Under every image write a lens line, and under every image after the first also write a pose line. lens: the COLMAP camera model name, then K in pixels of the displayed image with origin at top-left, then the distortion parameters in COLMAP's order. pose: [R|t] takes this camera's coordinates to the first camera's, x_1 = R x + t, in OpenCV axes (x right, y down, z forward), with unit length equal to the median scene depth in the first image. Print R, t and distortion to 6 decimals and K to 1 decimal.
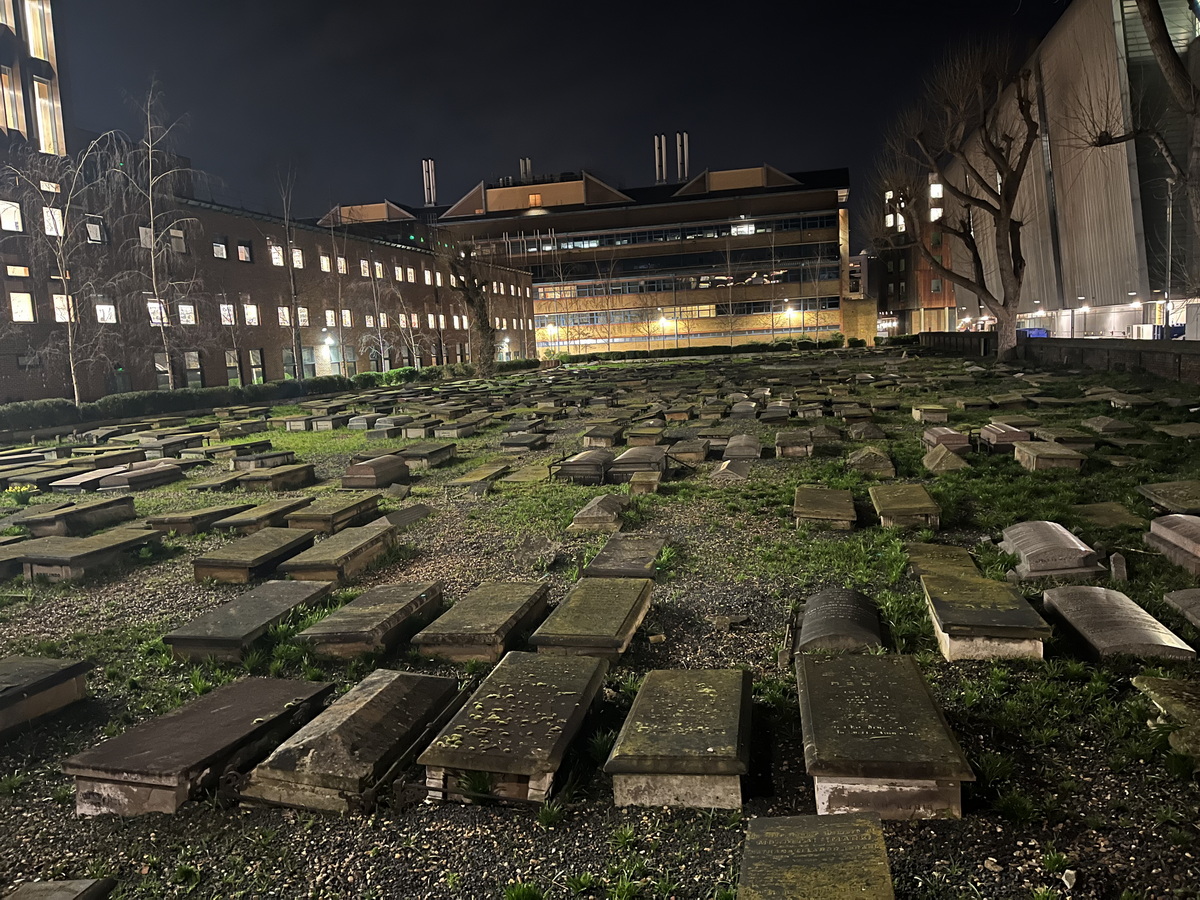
lens RADIAL K [[912.1, 0, 600.0], [0, 912.1, 450.0], [0, 0, 1]] dist [0.004584, -0.001096]
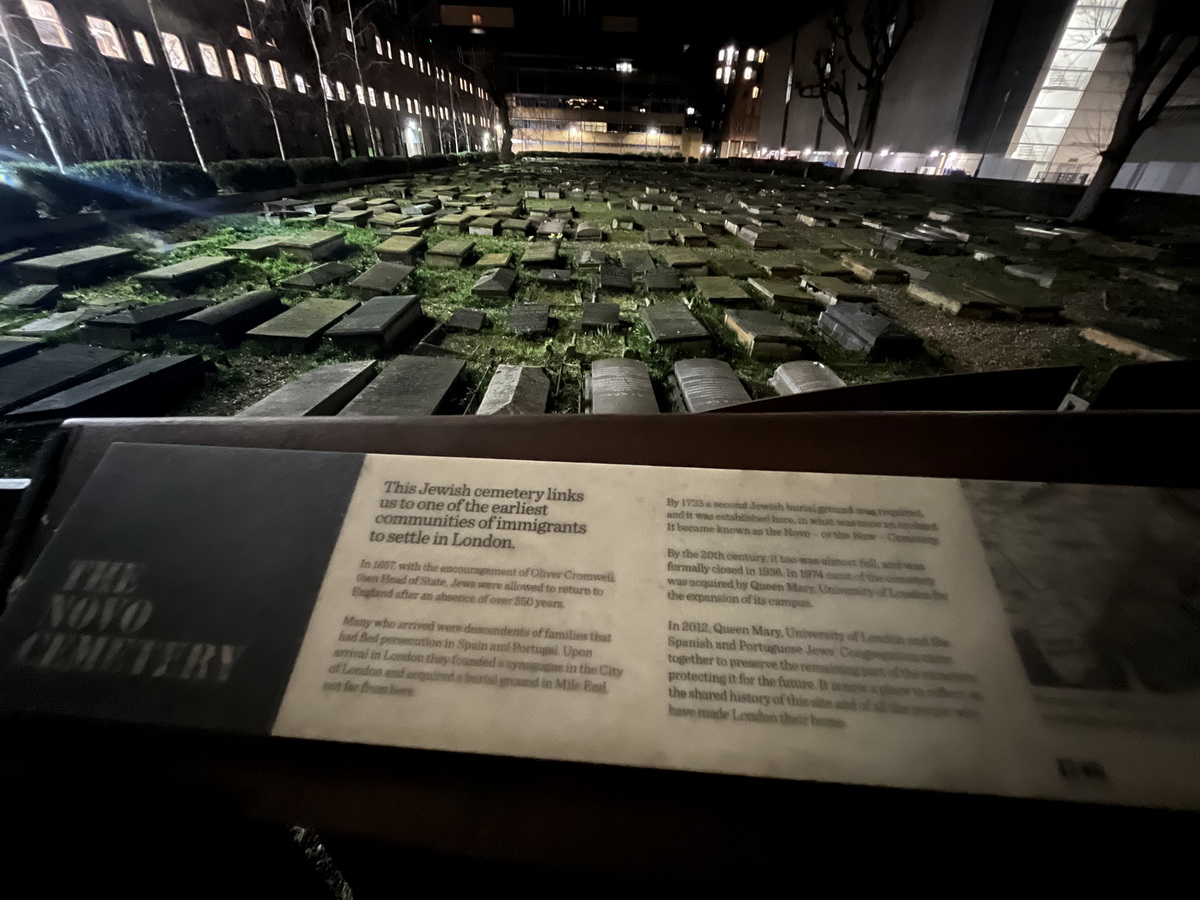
lens RADIAL K [[482.2, 0, 600.0], [0, 482.2, 450.0], [0, 0, 1]] dist [0.000391, 0.000105]
pose [[0.972474, -0.038938, 0.229736, -0.107150], [-0.063246, 0.904816, 0.421079, 0.003243], [-0.224265, -0.424018, 0.877447, 0.023447]]
